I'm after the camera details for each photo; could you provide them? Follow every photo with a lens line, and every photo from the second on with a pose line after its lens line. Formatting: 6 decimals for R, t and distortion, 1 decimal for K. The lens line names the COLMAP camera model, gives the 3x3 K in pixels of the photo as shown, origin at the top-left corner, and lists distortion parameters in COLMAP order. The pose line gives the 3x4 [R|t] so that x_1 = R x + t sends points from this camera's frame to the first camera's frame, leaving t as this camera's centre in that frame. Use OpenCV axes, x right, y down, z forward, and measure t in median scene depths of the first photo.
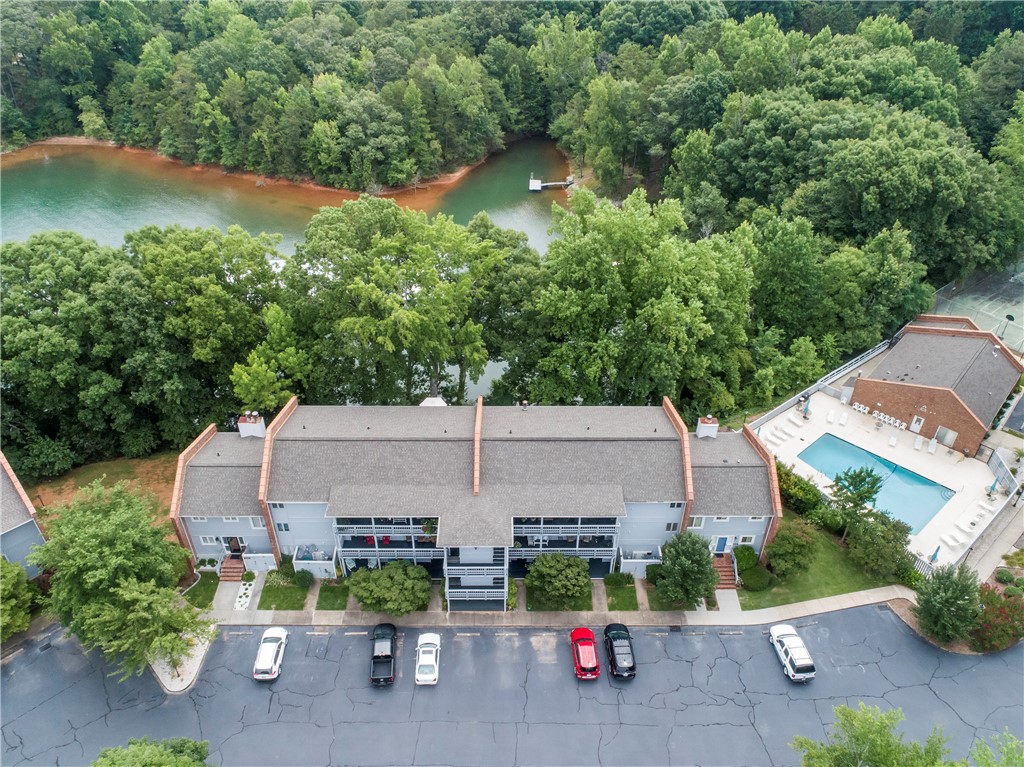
lens RADIAL K [[723.3, 0, 508.8], [0, 723.3, 382.6], [0, 0, 1]] dist [-0.021437, 0.007377]
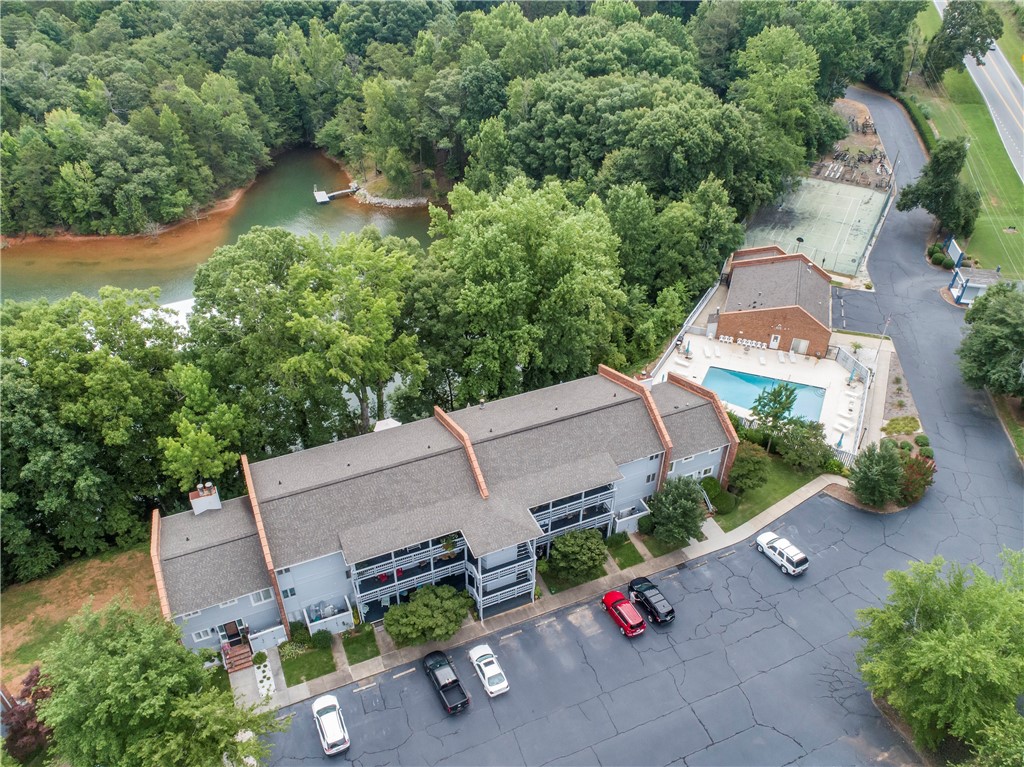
lens RADIAL K [[723.3, 0, 506.7], [0, 723.3, 384.8], [0, 0, 1]] dist [-0.021437, 0.007377]
pose [[0.924091, -0.233693, 0.302396, -0.219009], [0.232585, 0.971744, 0.040212, -0.023845], [-0.303249, 0.033173, 0.952334, 0.026039]]
